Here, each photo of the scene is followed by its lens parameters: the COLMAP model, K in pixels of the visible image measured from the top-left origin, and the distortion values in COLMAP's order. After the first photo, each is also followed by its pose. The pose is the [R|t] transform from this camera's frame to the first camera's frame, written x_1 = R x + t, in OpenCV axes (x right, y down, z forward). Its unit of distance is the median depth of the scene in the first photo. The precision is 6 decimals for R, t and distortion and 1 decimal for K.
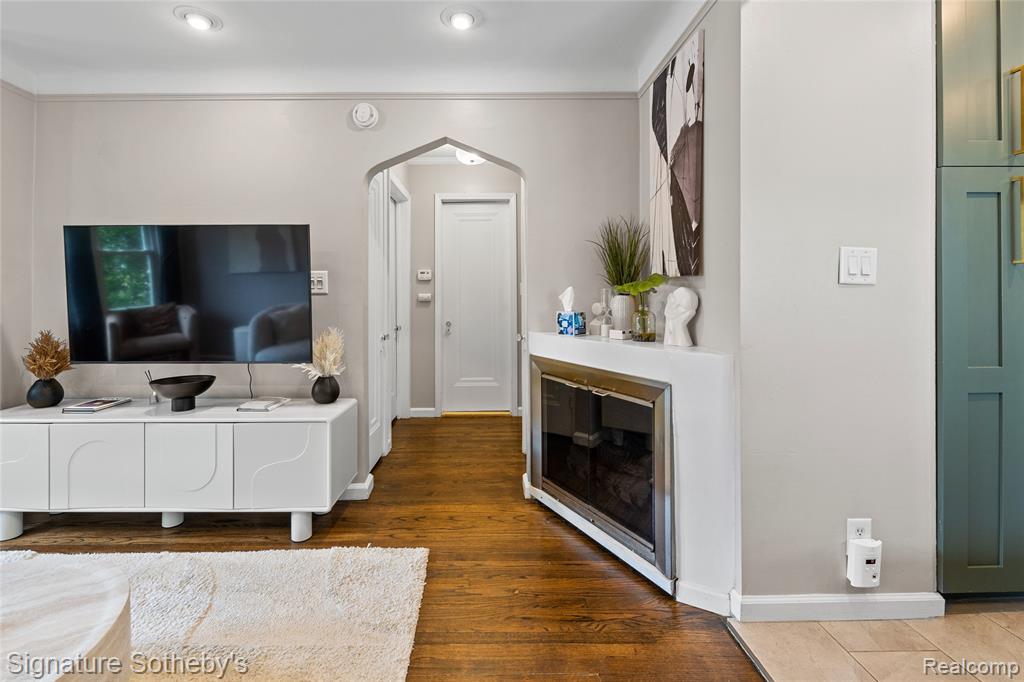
lens RADIAL K [[416.0, 0, 502.6], [0, 416.0, 296.3], [0, 0, 1]] dist [-0.001866, -0.000035]
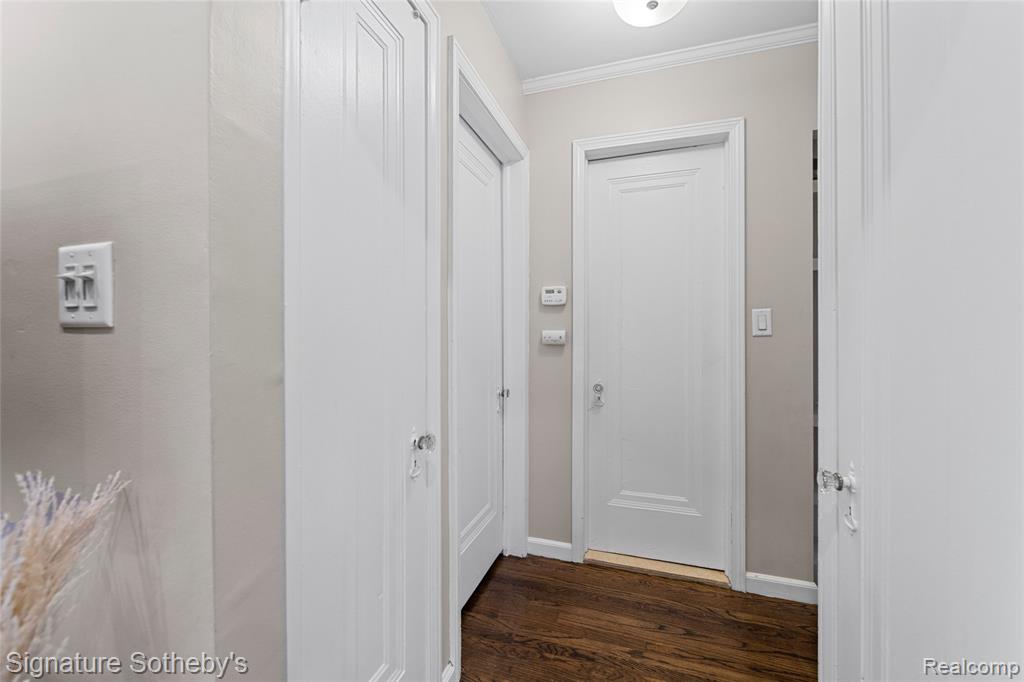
lens RADIAL K [[416.0, 0, 510.3], [0, 416.0, 334.7], [0, 0, 1]] dist [-0.001866, -0.000035]
pose [[0.944729, 0.004264, -0.327825, -0.063918], [-0.003470, 0.999989, 0.003007, -0.001977], [0.327834, -0.001704, 0.944734, 0.472754]]
